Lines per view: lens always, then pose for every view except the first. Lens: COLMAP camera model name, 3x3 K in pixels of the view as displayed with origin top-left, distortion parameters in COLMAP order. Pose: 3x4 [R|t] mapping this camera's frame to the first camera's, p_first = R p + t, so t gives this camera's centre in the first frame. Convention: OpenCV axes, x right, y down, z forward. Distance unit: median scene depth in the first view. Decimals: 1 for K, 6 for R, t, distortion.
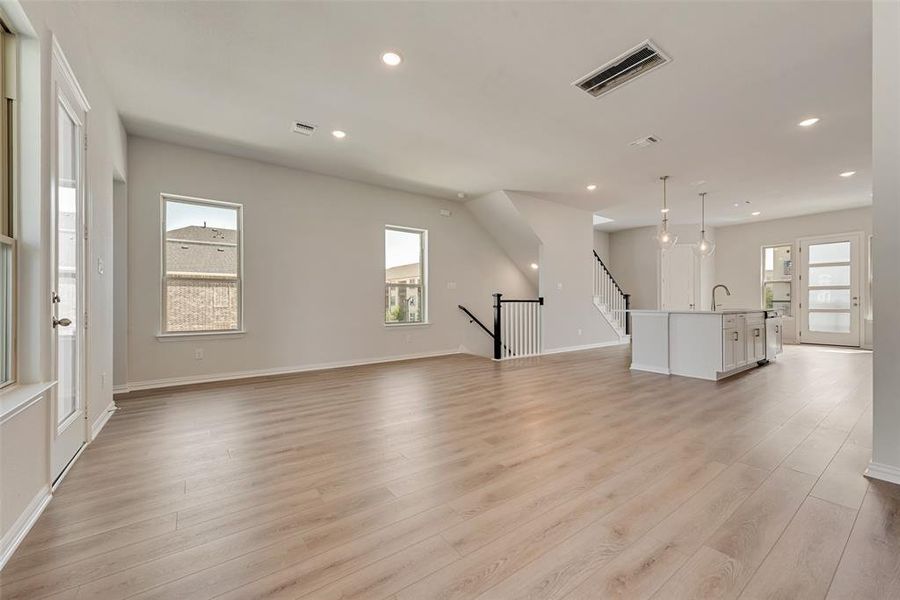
lens RADIAL K [[356.2, 0, 450.9], [0, 356.2, 298.7], [0, 0, 1]] dist [-0.000798, 0.000002]
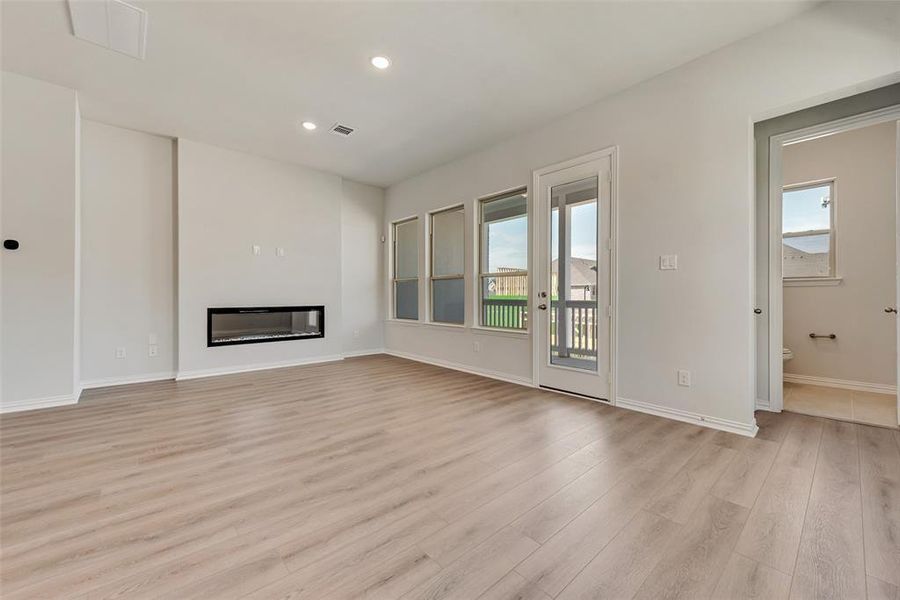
lens RADIAL K [[356.2, 0, 446.4], [0, 356.2, 296.2], [0, 0, 1]] dist [-0.000798, 0.000002]
pose [[-0.994888, -0.003022, -0.100941, -0.254429], [-0.003030, 0.999995, -0.000079, 0.009160], [0.100941, 0.000227, -0.994892, 2.057559]]
